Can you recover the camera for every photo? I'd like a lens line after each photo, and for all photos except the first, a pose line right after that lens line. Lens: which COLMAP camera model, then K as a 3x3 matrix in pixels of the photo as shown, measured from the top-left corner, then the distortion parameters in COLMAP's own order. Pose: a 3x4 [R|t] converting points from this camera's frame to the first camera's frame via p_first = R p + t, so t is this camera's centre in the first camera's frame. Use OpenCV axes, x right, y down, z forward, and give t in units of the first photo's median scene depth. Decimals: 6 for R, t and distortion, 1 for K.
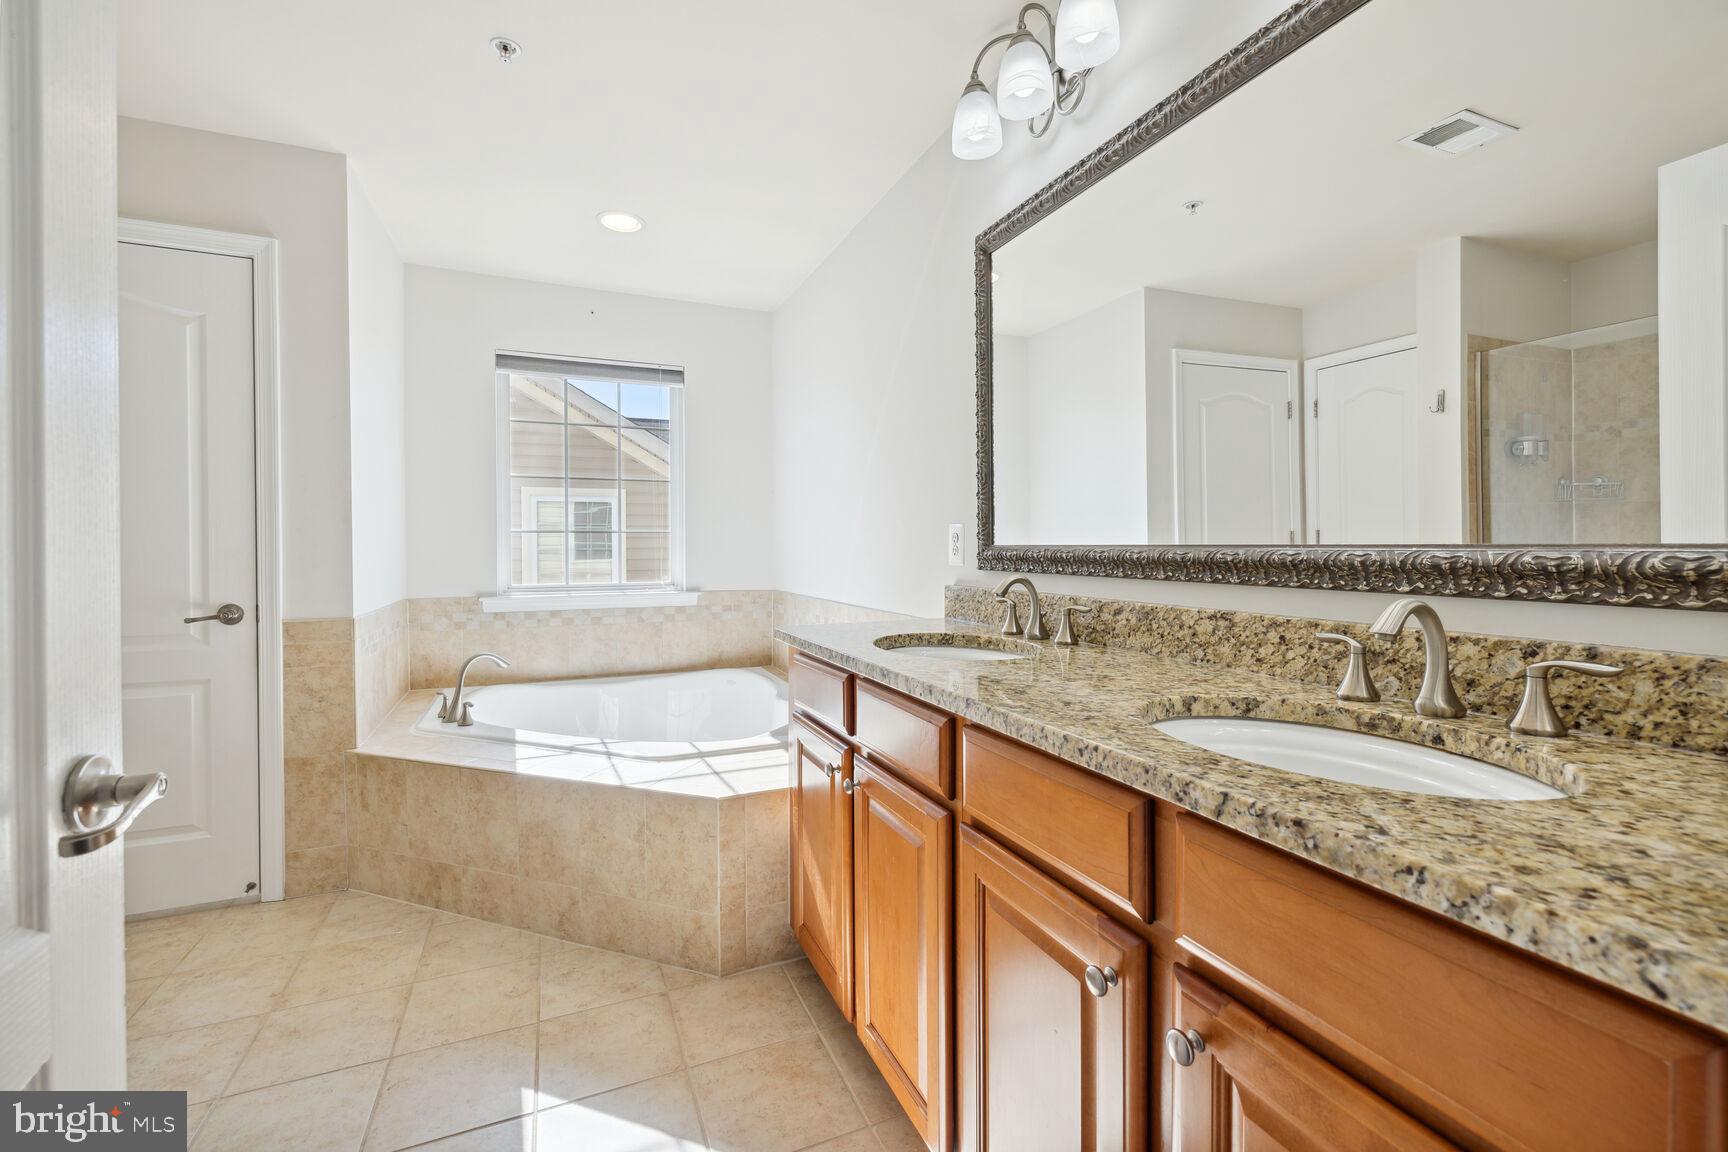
lens RADIAL K [[729.8, 0, 863.0], [0, 729.8, 546.2], [0, 0, 1]] dist [0.001787, 0.000247]
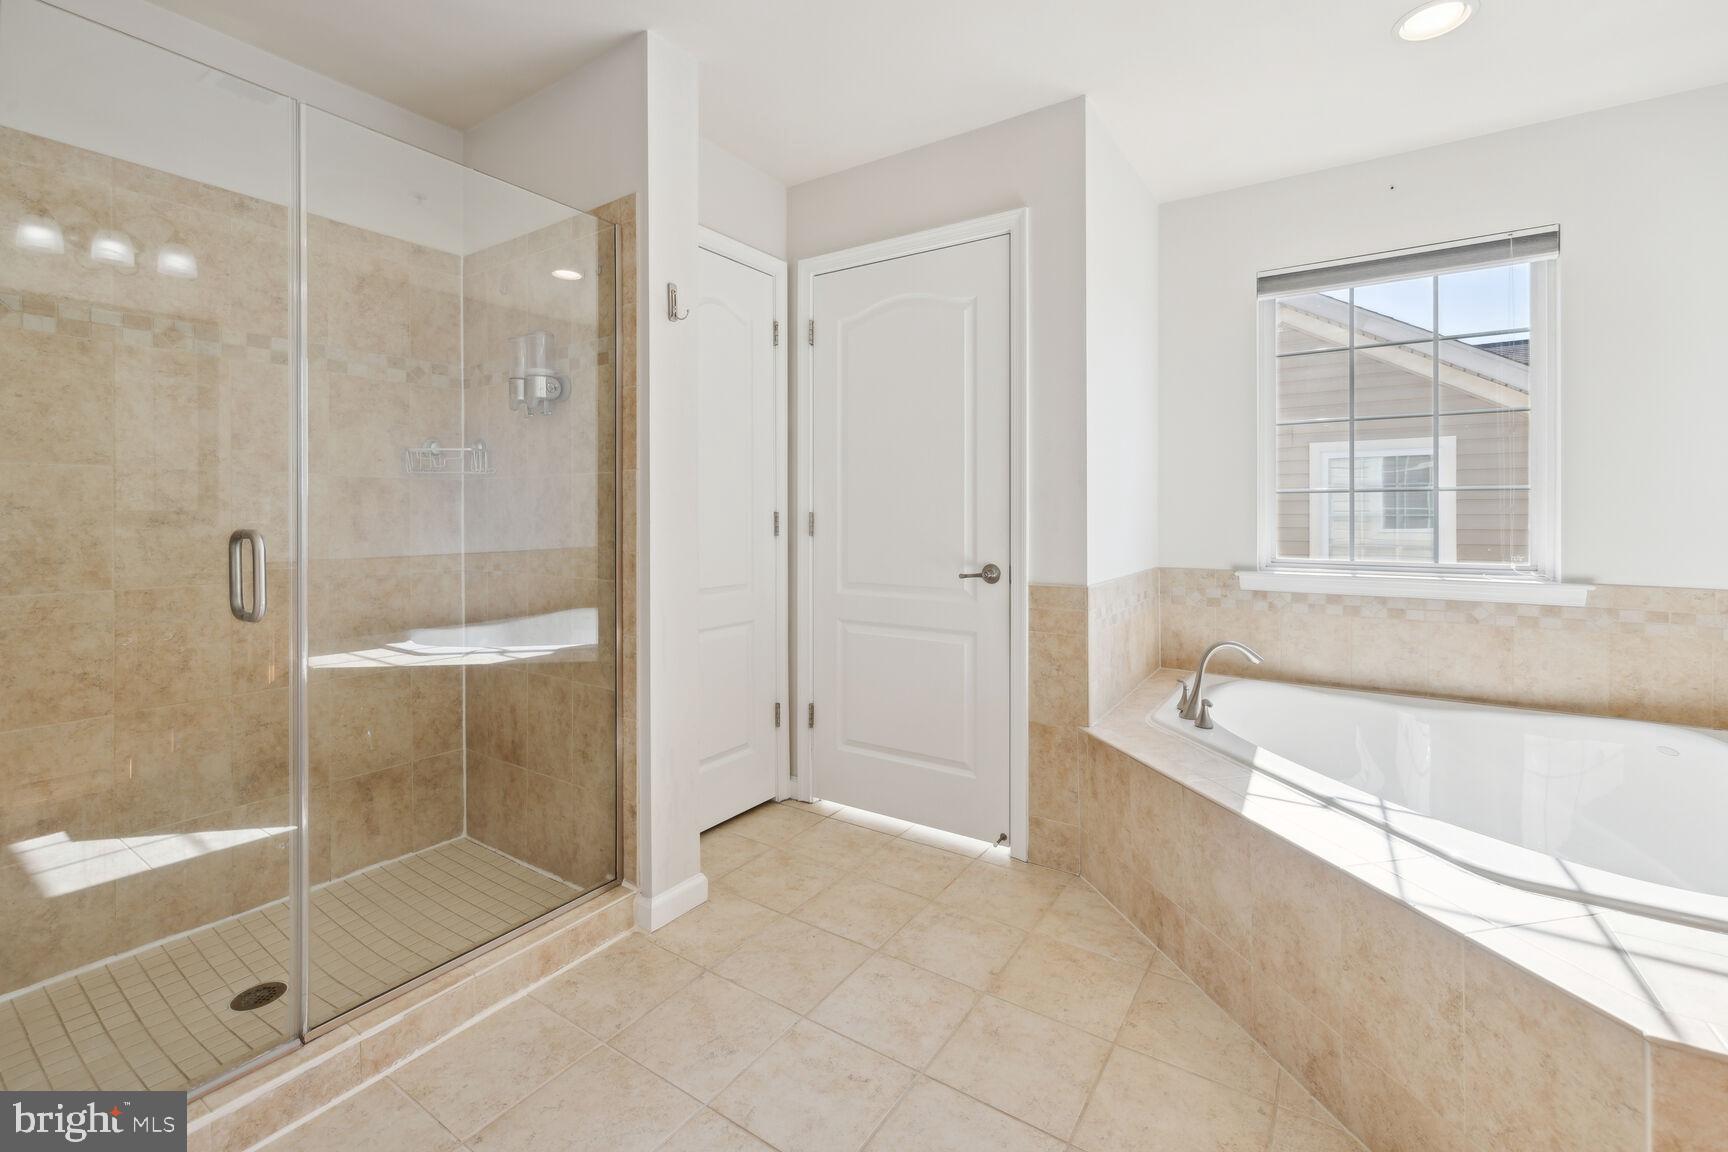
lens RADIAL K [[743.3, 0, 866.6], [0, 743.3, 516.3], [0, 0, 1]] dist [-0.001266, 0.000090]
pose [[0.547063, 0.003866, -0.837083, -0.060049], [-0.000658, 0.999991, 0.004188, 0.005318], [0.837091, -0.001740, 0.547061, 0.250930]]
